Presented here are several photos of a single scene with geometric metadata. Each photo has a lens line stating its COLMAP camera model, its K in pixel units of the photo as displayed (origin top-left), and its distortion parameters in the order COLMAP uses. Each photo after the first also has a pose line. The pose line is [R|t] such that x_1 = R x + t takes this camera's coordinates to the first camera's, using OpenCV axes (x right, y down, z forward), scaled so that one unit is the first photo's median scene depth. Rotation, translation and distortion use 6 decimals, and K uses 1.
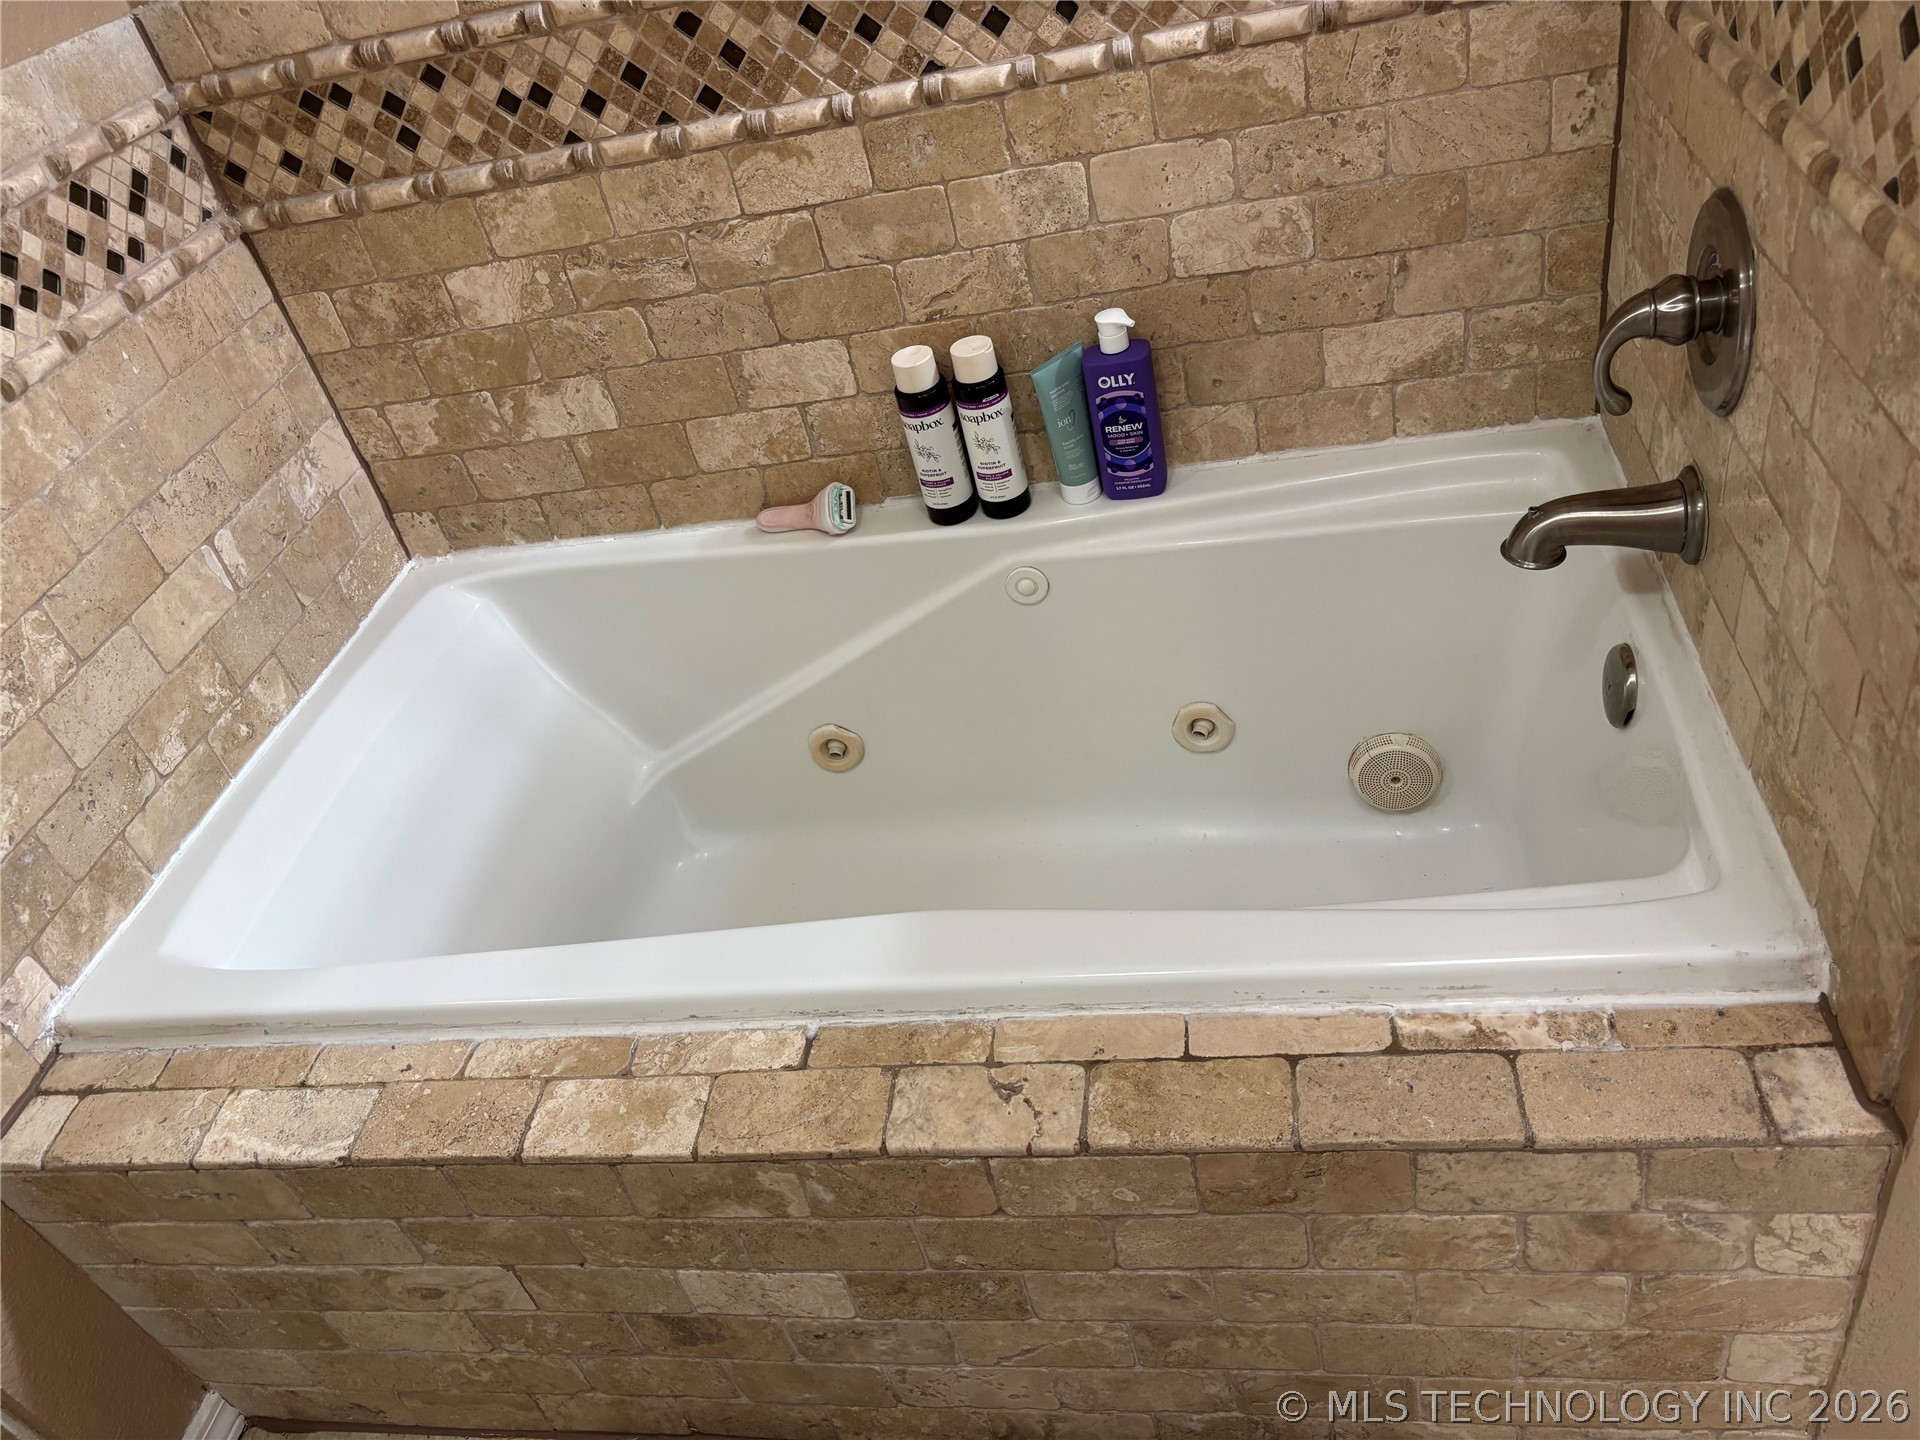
lens RADIAL K [[1451.3, 0, 964.4], [0, 1451.3, 710.7], [0, 0, 1]] dist [0.061573, -0.066753]
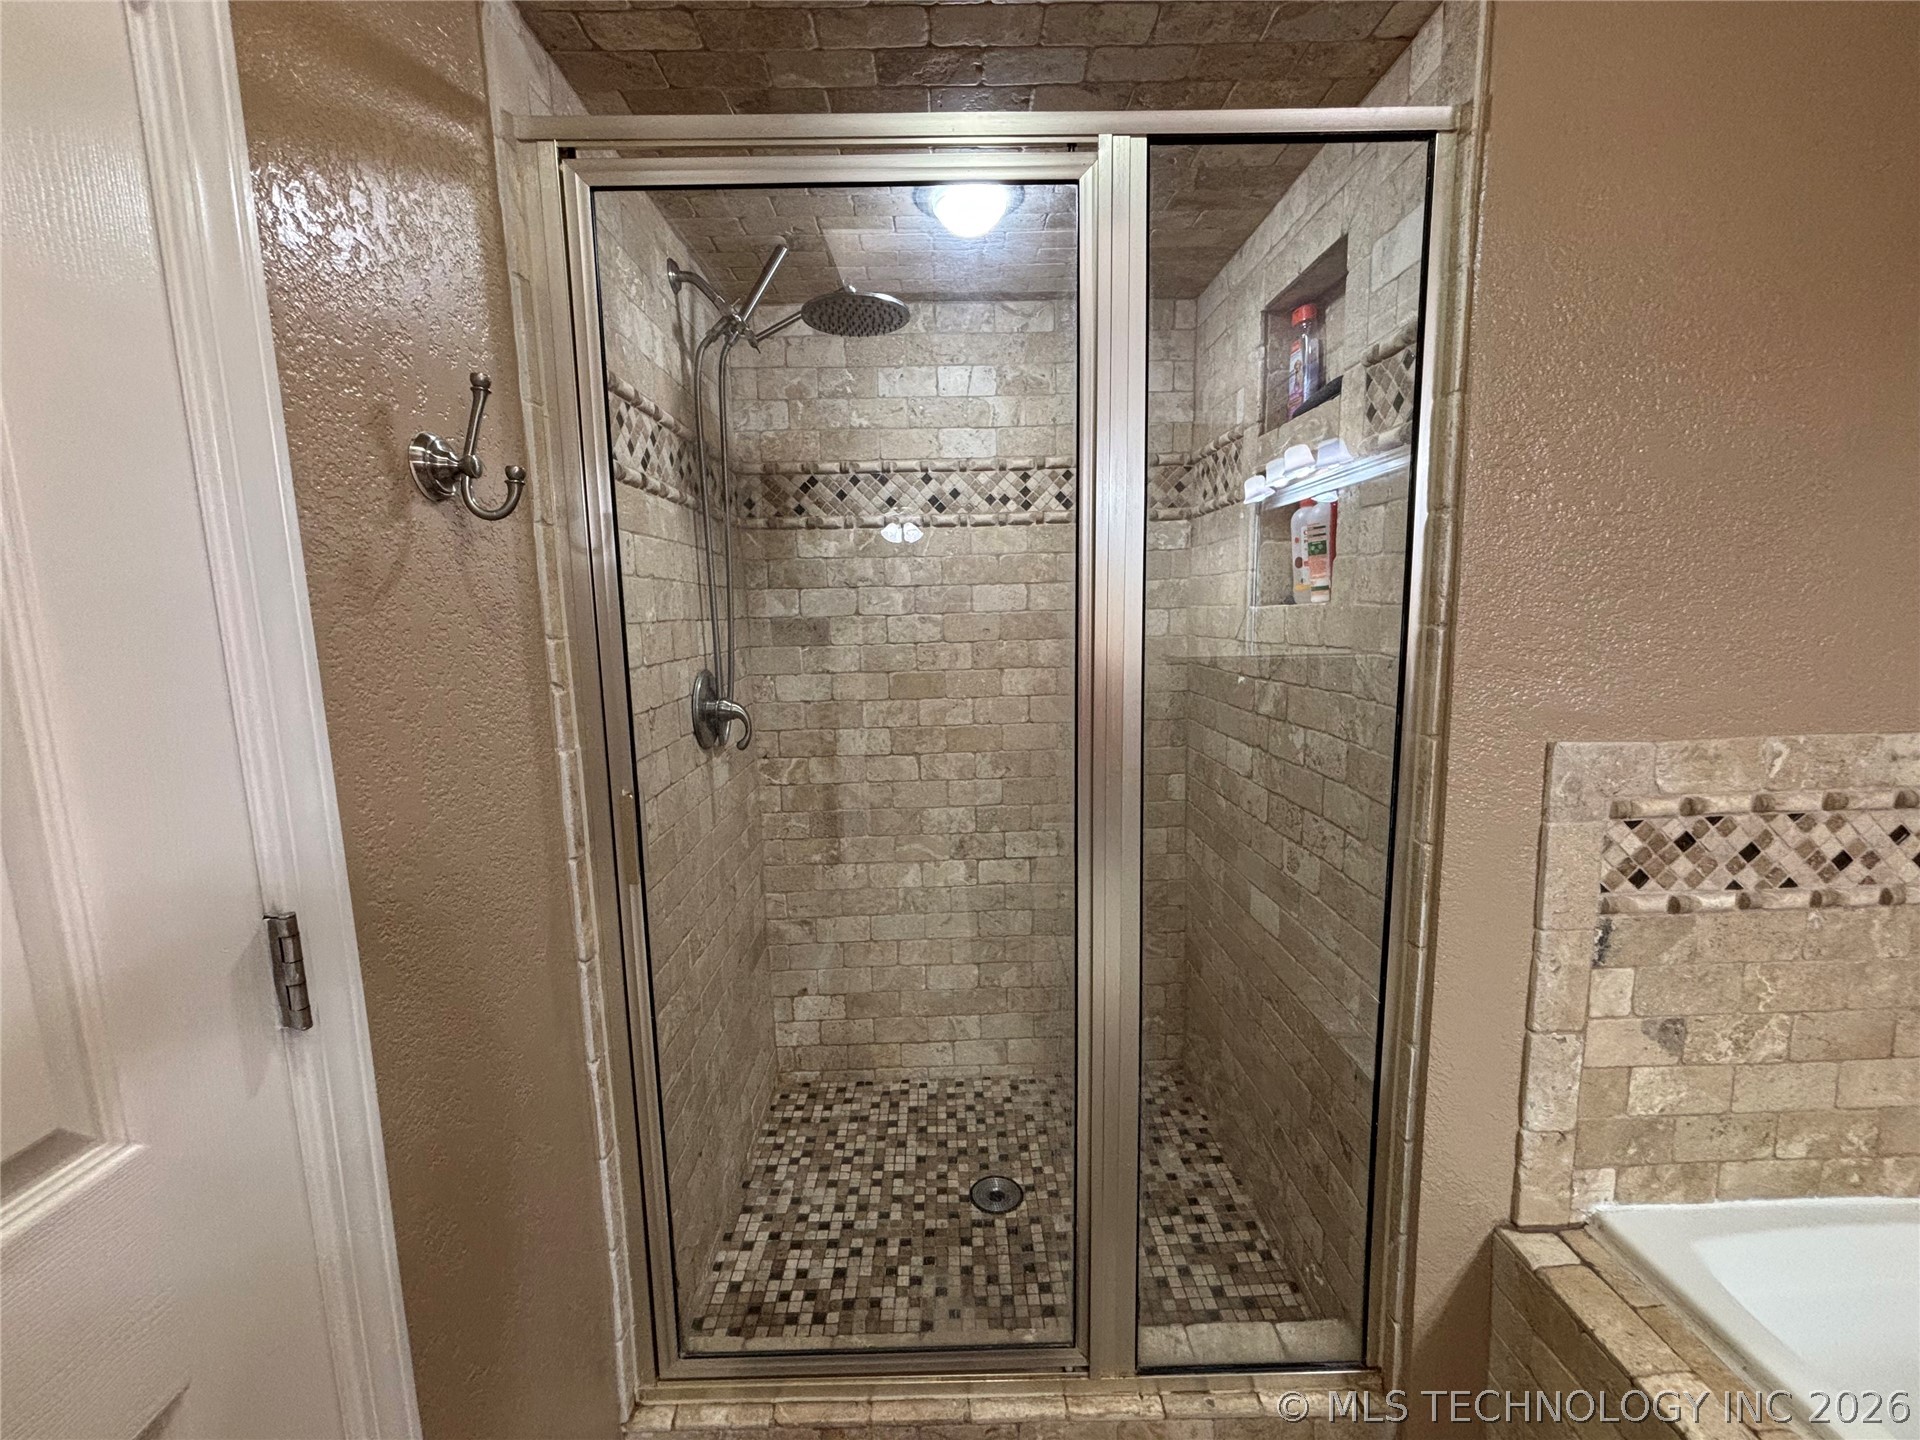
lens RADIAL K [[778.2, 0, 960.9], [0, 778.2, 725.7], [0, 0, 1]] dist [-0.000519, 0.000414]
pose [[0.156713, 0.333738, -0.929548, -0.127027], [-0.613842, 0.770229, 0.173049, 0.083232], [0.773718, 0.543476, 0.325567, -0.065627]]
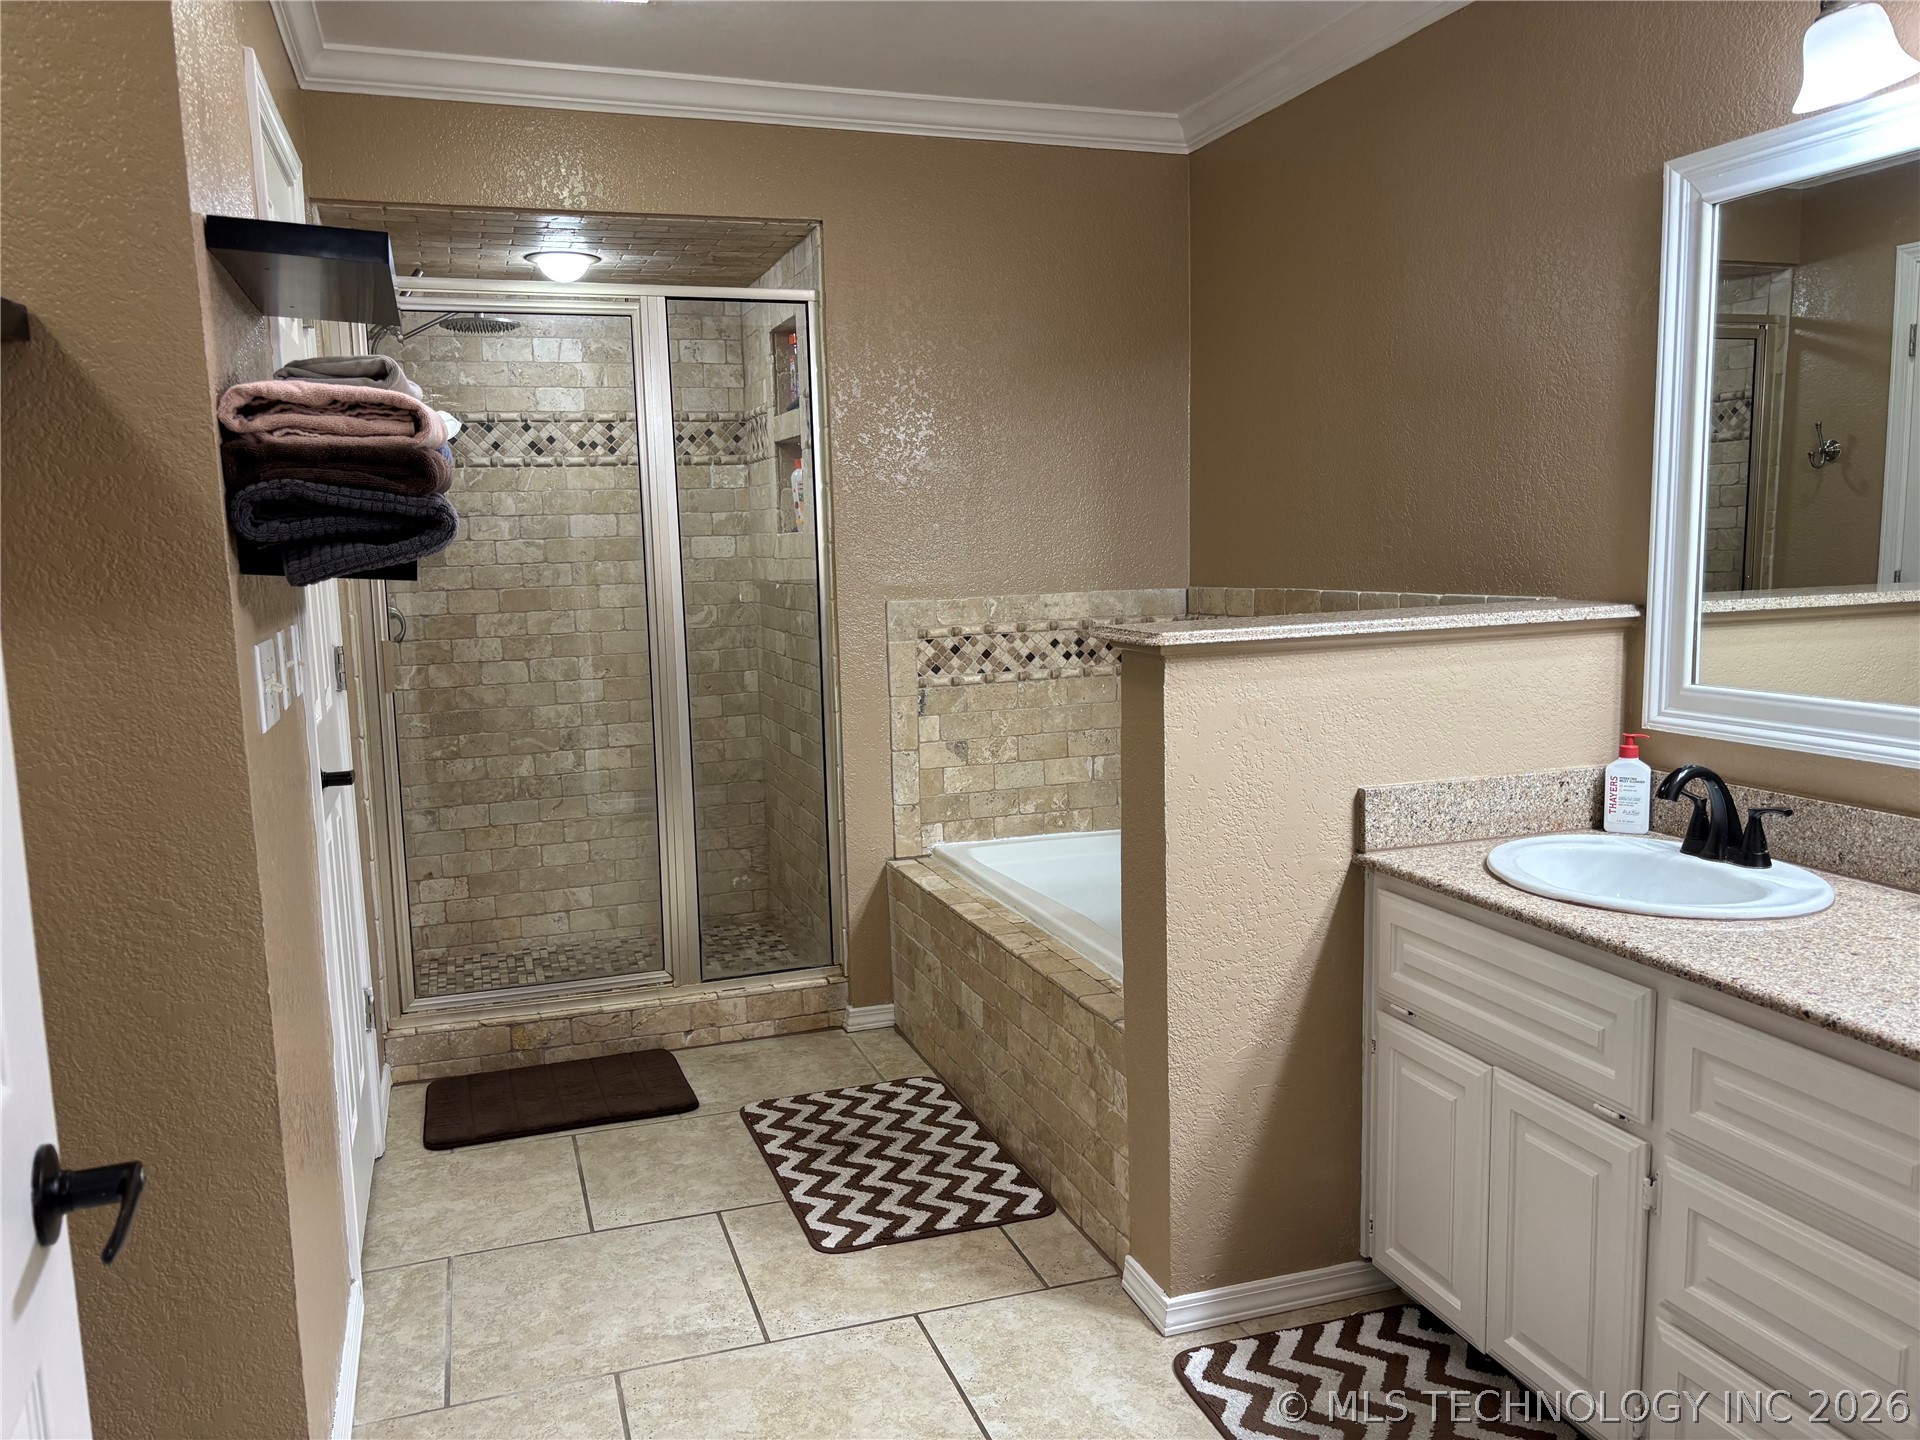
lens RADIAL K [[1451.3, 0, 958.1], [0, 1451.3, 730.2], [0, 0, 1]] dist [0.061573, -0.066753]
pose [[0.443419, 0.304664, -0.842947, 1.775709], [-0.599636, 0.799839, -0.026346, 0.067635], [0.666195, 0.517144, 0.537351, -0.661428]]
